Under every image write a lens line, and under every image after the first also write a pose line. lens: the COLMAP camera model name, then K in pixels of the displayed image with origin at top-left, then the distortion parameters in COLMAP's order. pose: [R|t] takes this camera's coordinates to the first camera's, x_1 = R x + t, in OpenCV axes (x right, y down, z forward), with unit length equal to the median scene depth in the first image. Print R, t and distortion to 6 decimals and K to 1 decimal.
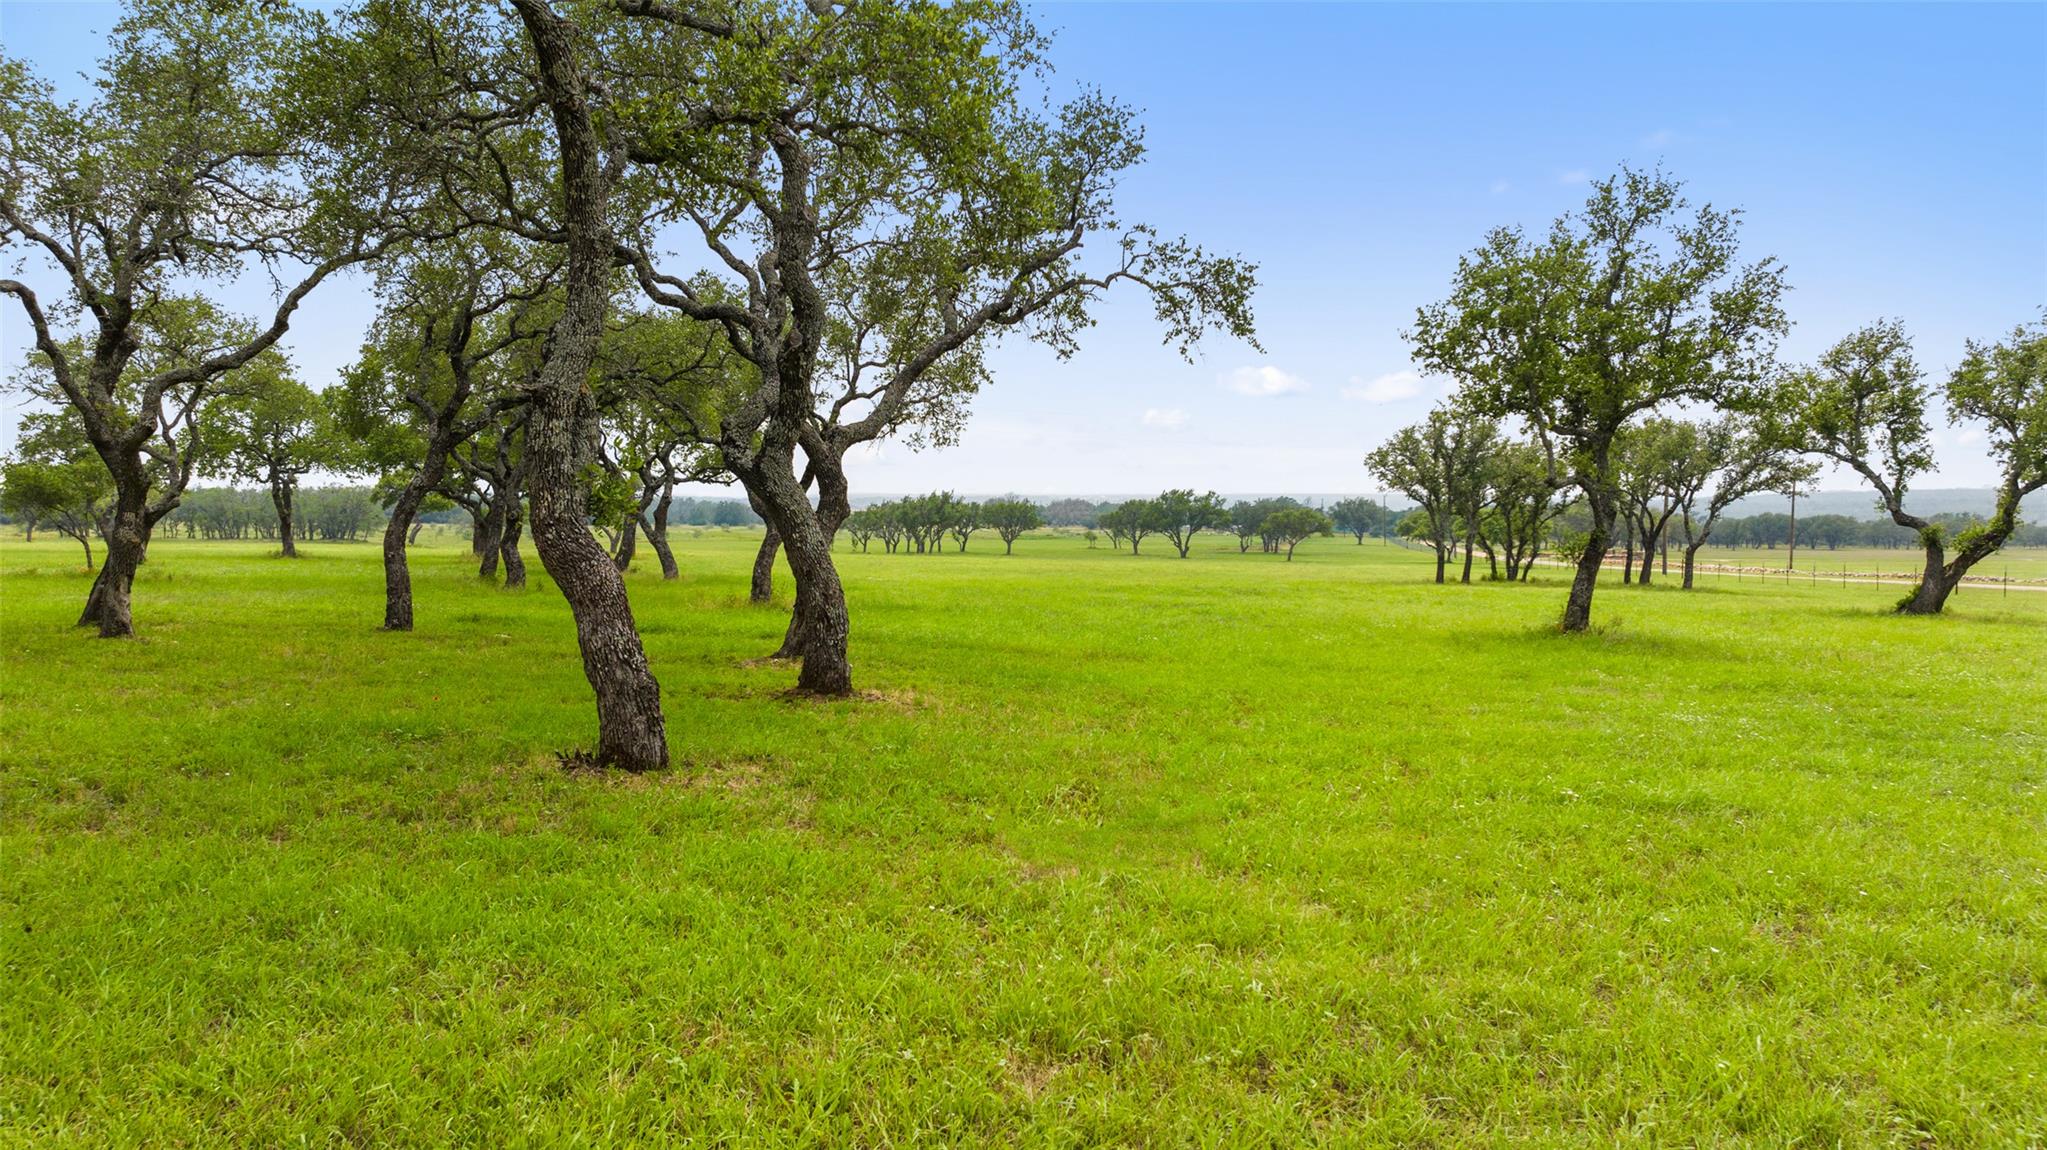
lens RADIAL K [[1455.4, 0, 1023.5], [0, 1455.4, 575.0], [0, 0, 1]] dist [-0.004306, 0.004502]
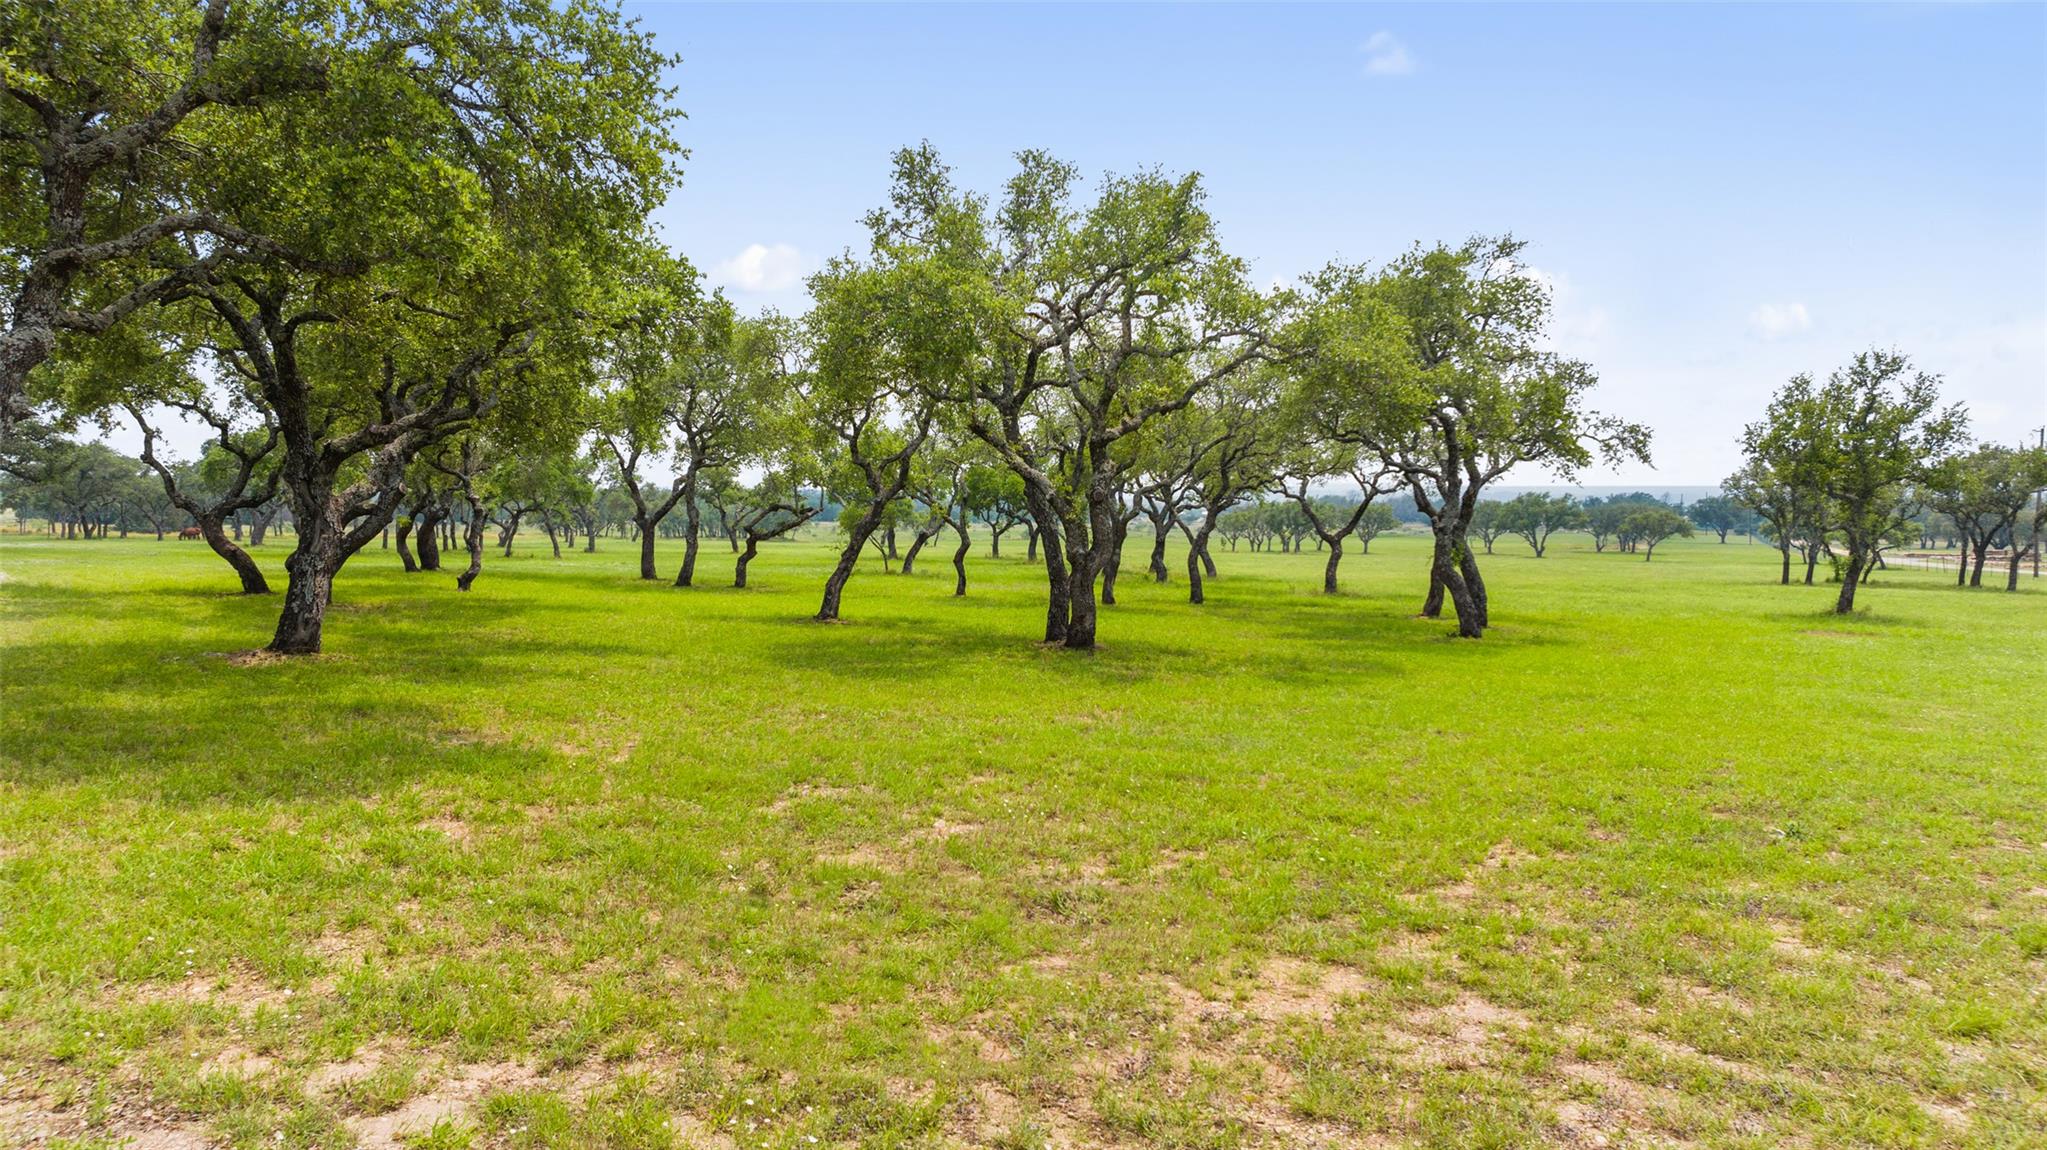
lens RADIAL K [[1455.4, 0, 1023.5], [0, 1455.4, 575.0], [0, 0, 1]] dist [-0.004306, 0.004502]
pose [[0.975458, 0.006137, -0.220101, -0.181555], [-0.005458, 0.999978, 0.003694, -0.007085], [0.220119, -0.002402, 0.975470, -0.860325]]
